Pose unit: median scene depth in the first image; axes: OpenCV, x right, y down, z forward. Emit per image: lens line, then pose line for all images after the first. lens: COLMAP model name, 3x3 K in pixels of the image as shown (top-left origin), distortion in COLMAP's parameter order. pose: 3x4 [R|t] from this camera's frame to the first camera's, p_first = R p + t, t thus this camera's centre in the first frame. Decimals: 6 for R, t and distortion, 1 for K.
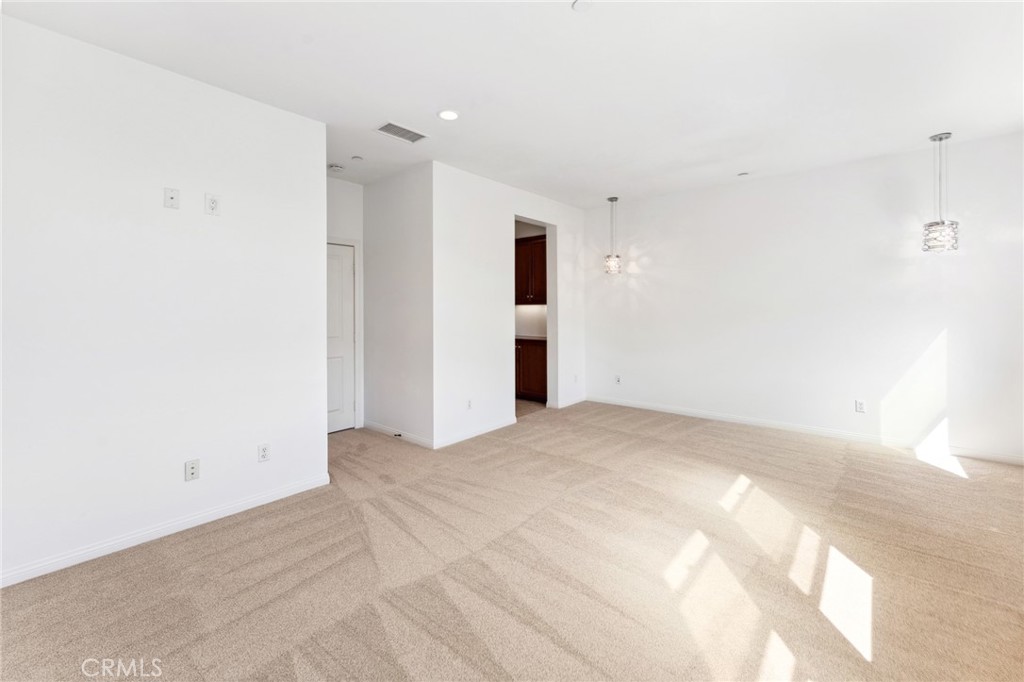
lens RADIAL K [[408.1, 0, 513.1], [0, 408.1, 308.6], [0, 0, 1]] dist [0.001232, 0.000278]
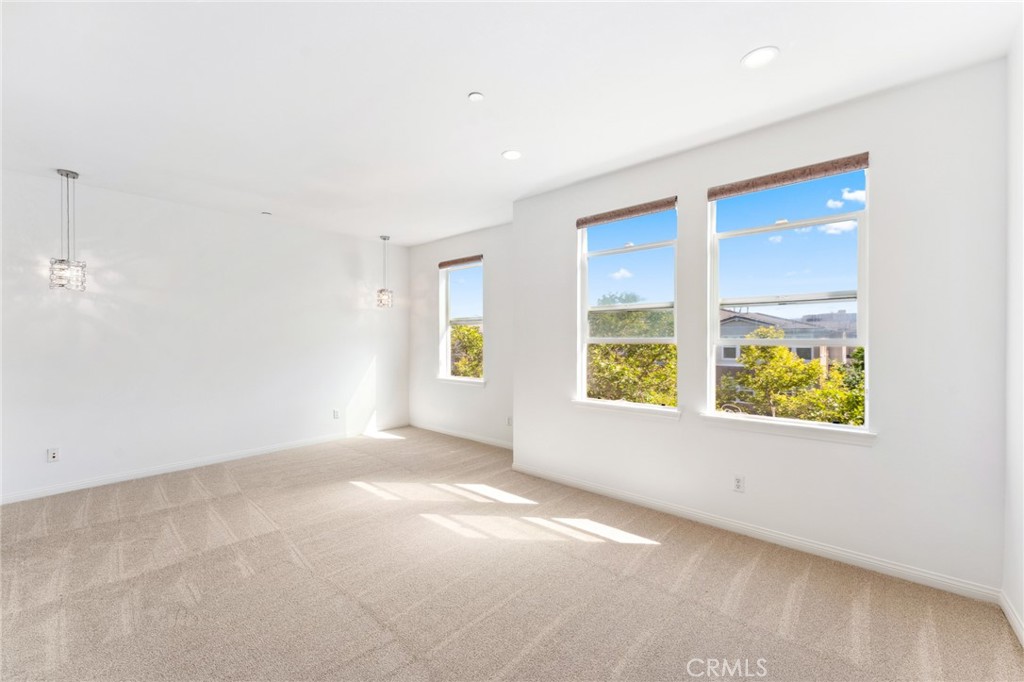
lens RADIAL K [[419.1, 0, 474.7], [0, 419.1, 345.1], [0, 0, 1]] dist [0.000131, -0.000029]
pose [[0.068454, -0.006441, 0.997633, -0.612857], [0.004168, 0.999972, 0.006171, 0.001456], [-0.997646, 0.003736, 0.068479, 0.524474]]
